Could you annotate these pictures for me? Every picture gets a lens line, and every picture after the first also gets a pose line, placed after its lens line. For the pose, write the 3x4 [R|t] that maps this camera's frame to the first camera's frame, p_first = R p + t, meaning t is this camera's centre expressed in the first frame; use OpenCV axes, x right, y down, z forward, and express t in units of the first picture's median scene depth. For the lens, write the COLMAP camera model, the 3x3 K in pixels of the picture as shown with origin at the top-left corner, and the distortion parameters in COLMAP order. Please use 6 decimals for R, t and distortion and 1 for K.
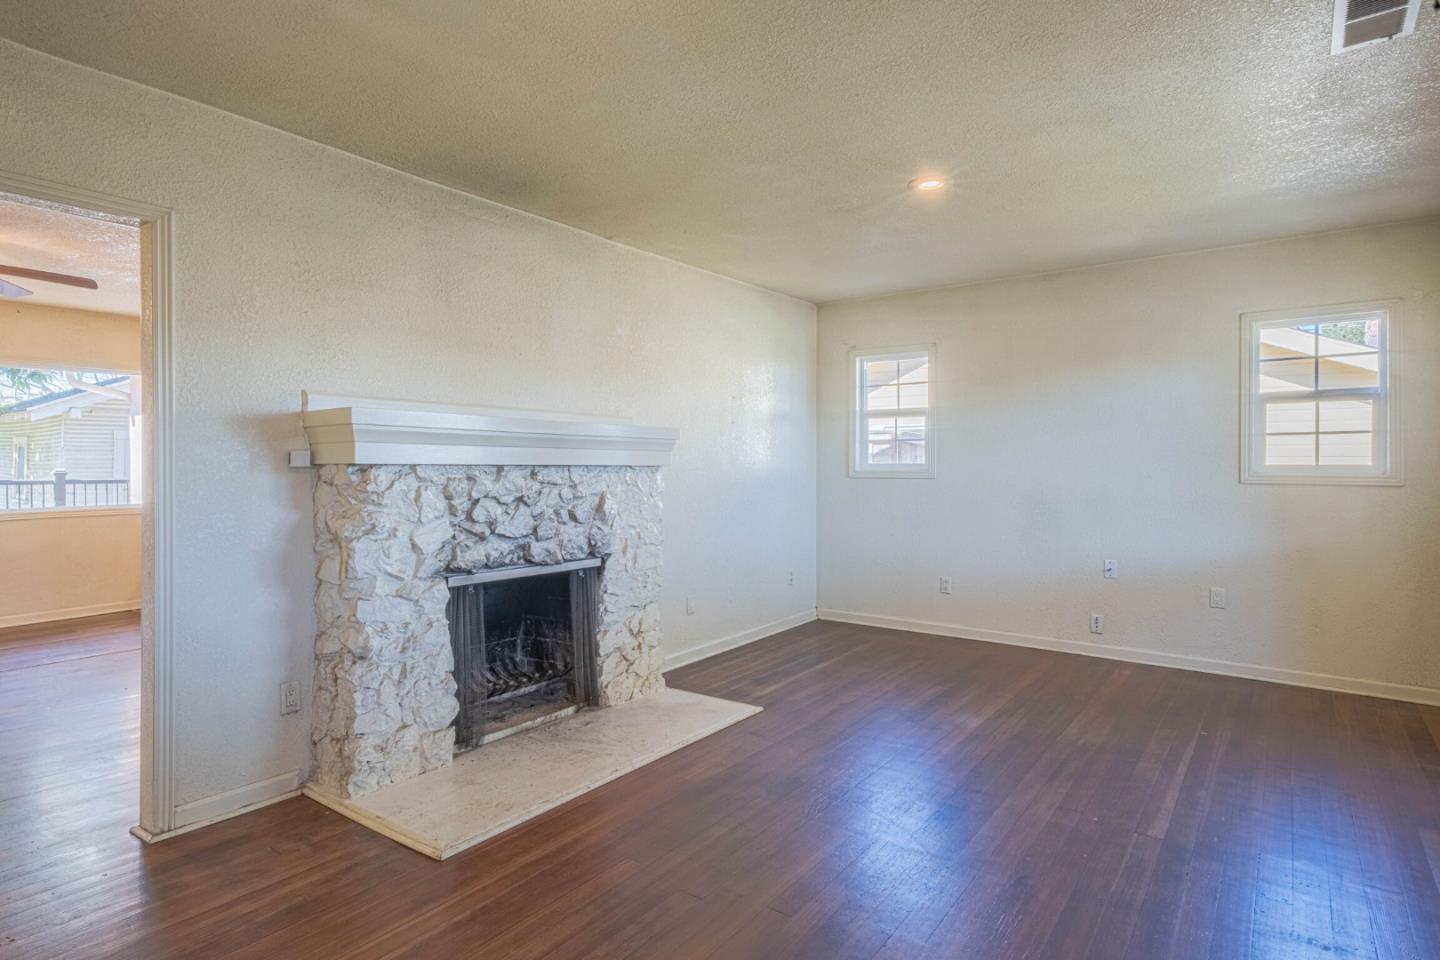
lens RADIAL K [[787.2, 0, 720.0], [0, 787.2, 480.0], [0, 0, 1]] dist [-0.000652, 0.000199]
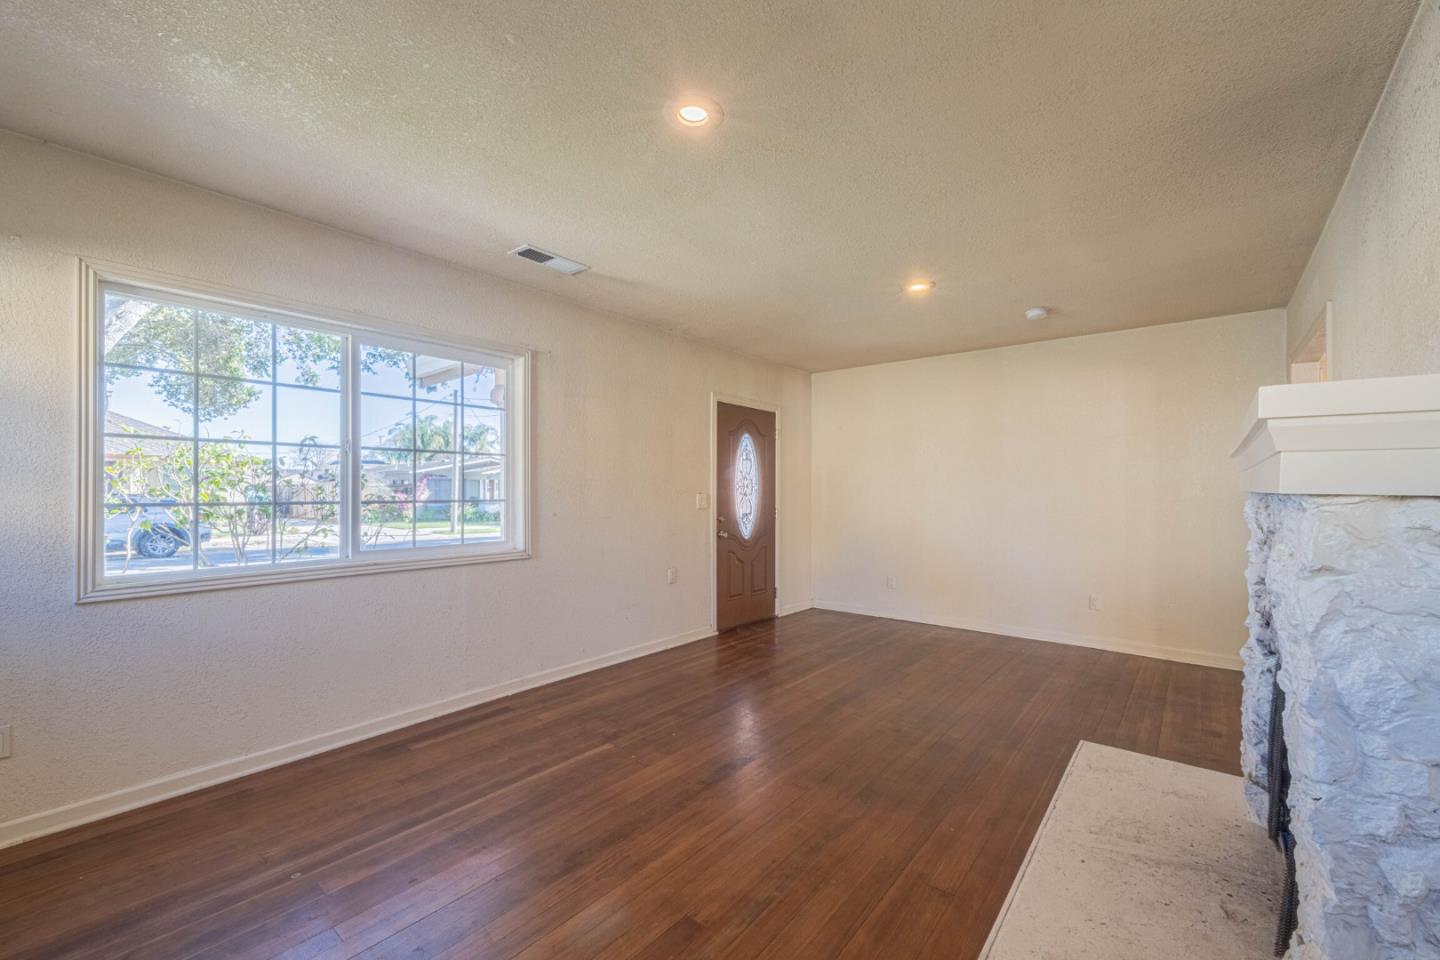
lens RADIAL K [[591.0, 0, 724.0], [0, 591.0, 493.5], [0, 0, 1]] dist [-0.000170, -0.000058]
pose [[-0.998612, 0.002087, 0.052623, 0.196373], [0.003072, 0.999822, 0.018640, -0.026653], [-0.052575, 0.018776, -0.998440, 1.451602]]
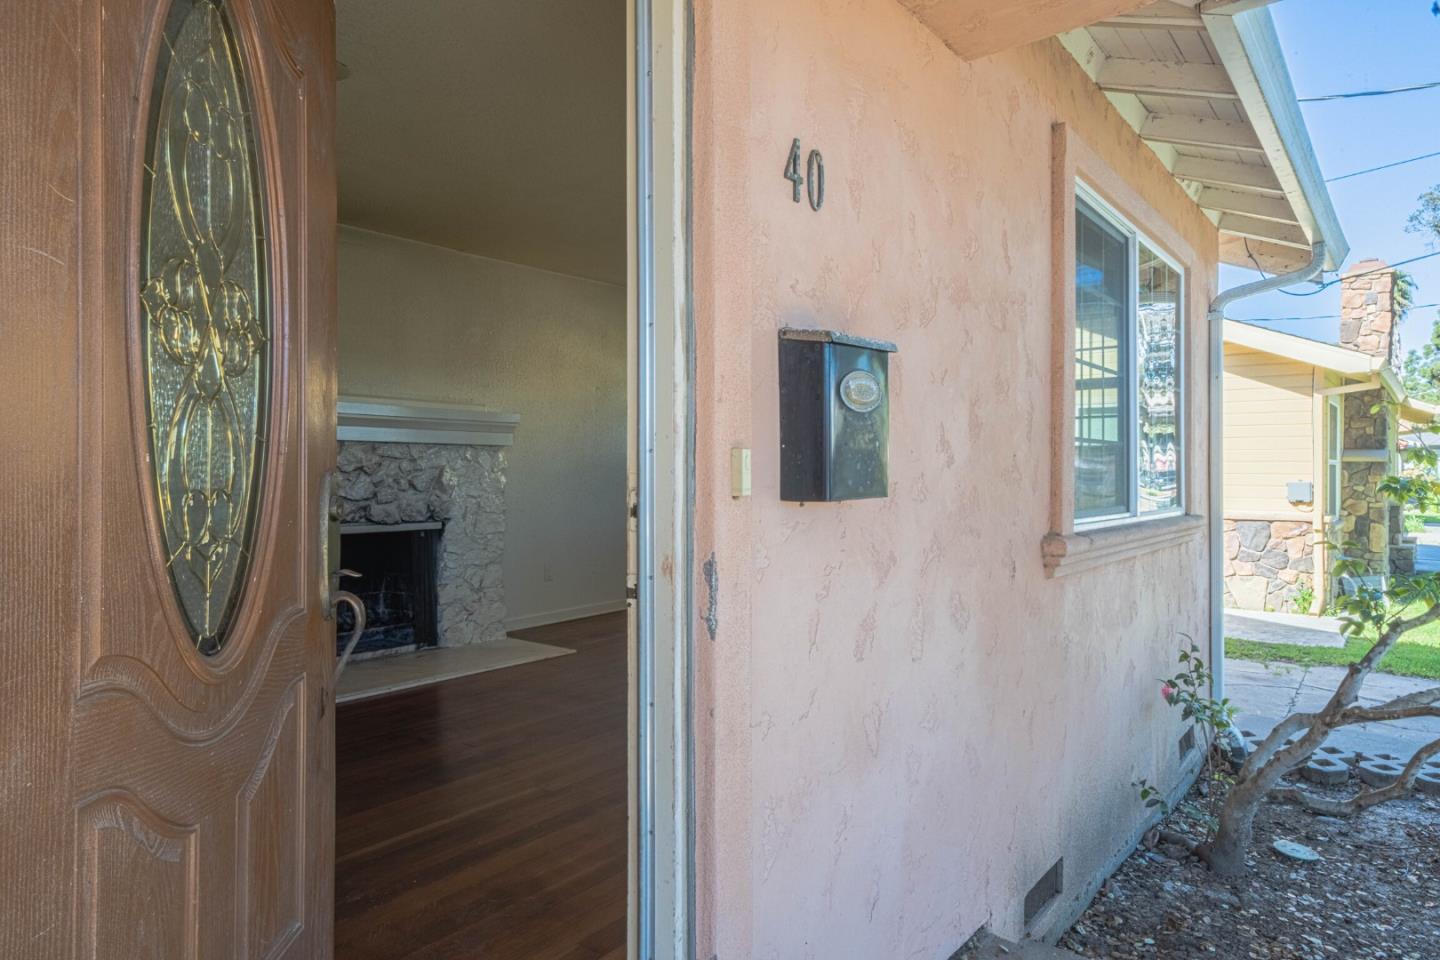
lens RADIAL K [[895.2, 0, 720.0], [0, 895.2, 480.0], [0, 0, 1]] dist [-0.002770, -0.000316]
pose [[0.999193, 0.007718, -0.039430, 0.337106], [-0.007947, 0.999953, -0.005639, 0.042144], [0.039384, 0.005948, 0.999206, -0.348204]]
